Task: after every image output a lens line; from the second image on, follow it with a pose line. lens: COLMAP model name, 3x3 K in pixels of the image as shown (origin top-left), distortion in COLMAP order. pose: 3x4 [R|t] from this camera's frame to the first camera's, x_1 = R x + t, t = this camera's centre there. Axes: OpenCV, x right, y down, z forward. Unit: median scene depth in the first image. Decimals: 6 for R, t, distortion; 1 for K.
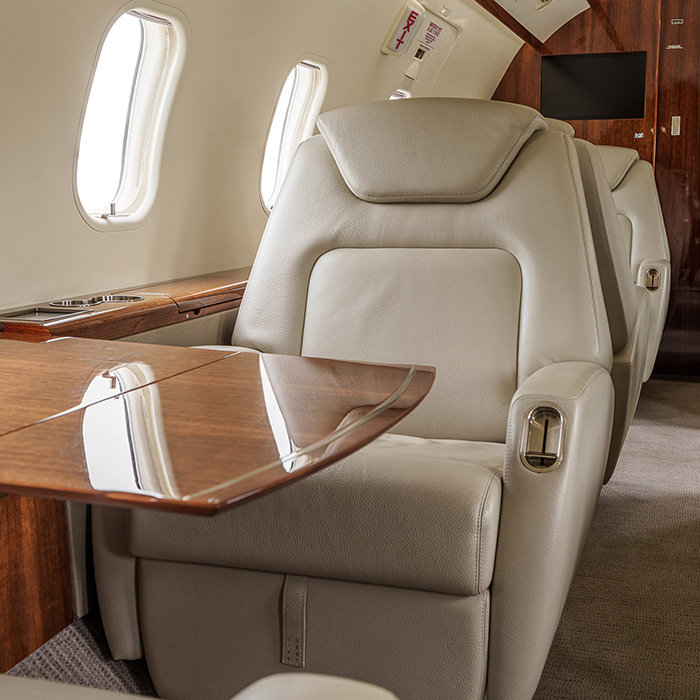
lens RADIAL K [[1063.1, 0, 350.0], [0, 1063.1, 350.0], [0, 0, 1]] dist [0.022408, -0.058172]
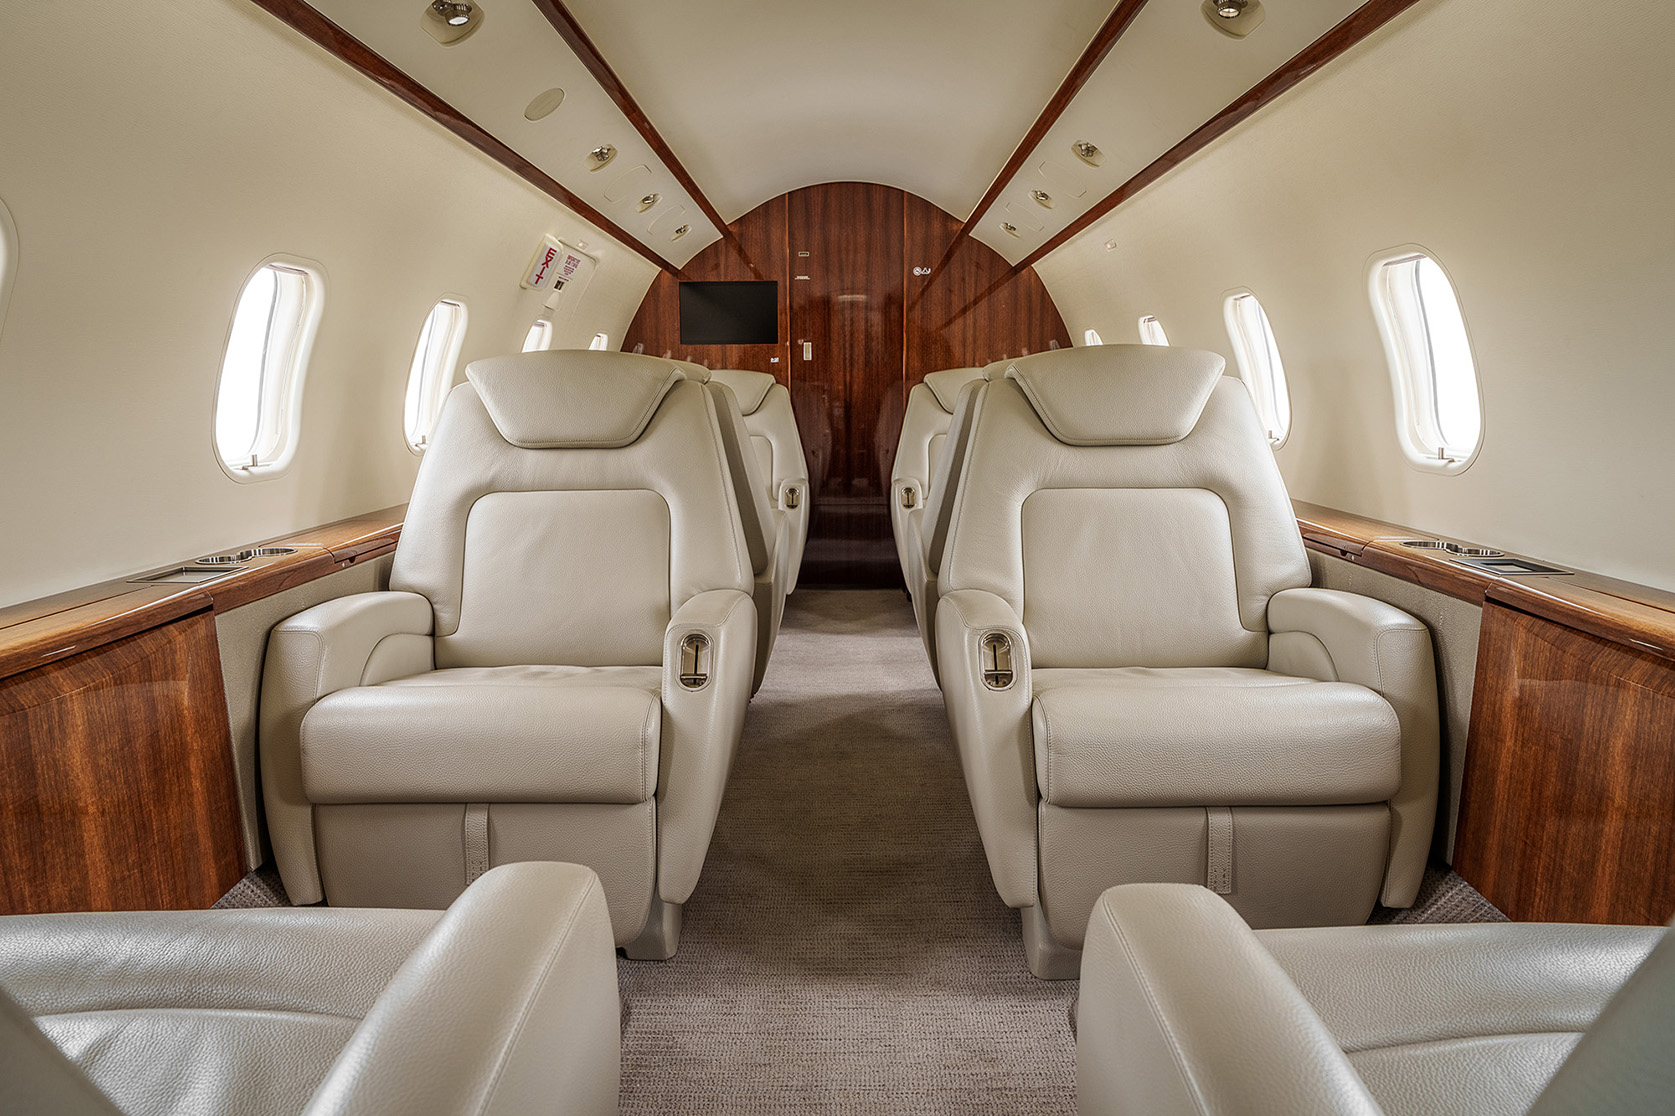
lens RADIAL K [[1100.0, 0, 840.2], [0, 1100.0, 566.6], [0, 0, 1]] dist [0.000543, 0.000052]
pose [[0.951450, -0.050164, 0.303688, -0.019685], [0.048084, 0.998741, 0.014326, -0.021707], [-0.304024, 0.000973, 0.952664, -0.141021]]
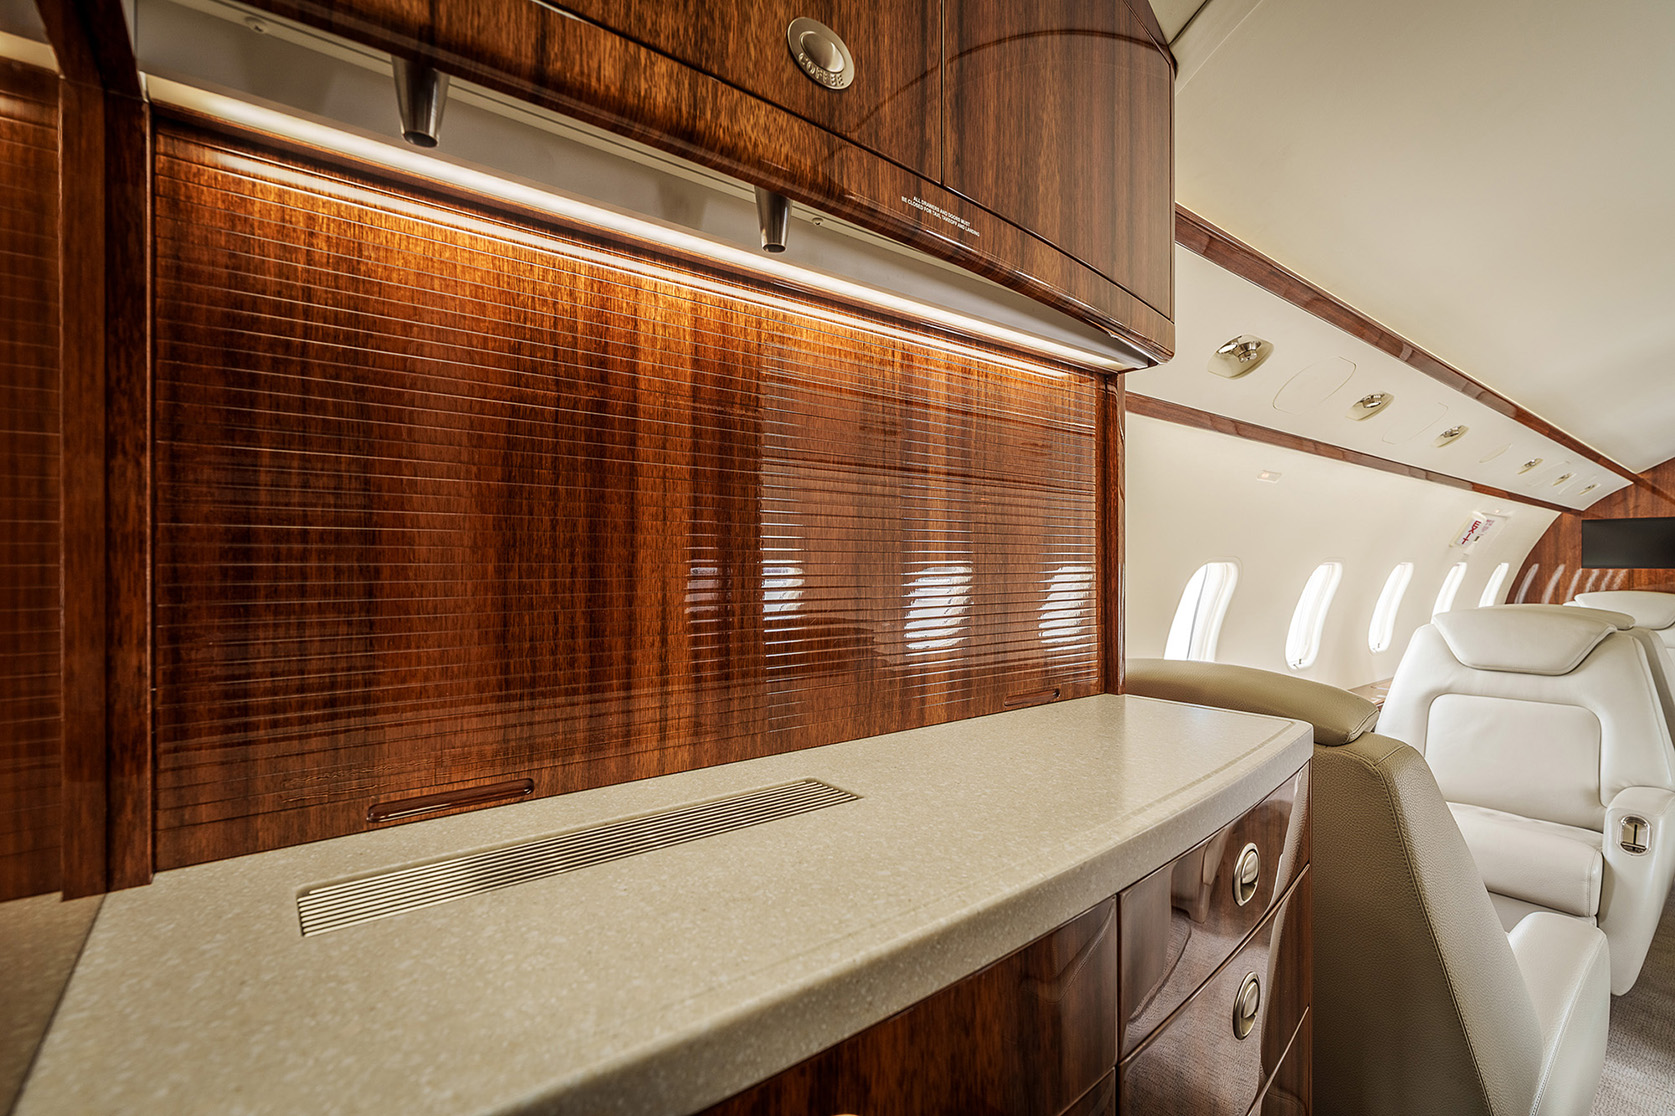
lens RADIAL K [[765.3, 0, 828.6], [0, 765.3, 562.4], [0, 0, 1]] dist [-0.000412, -0.000209]
pose [[0.835528, 0.008112, -0.549387, -0.175992], [-0.089827, 0.988455, -0.122016, -0.065448], [0.542055, 0.151298, 0.826611, -0.615237]]
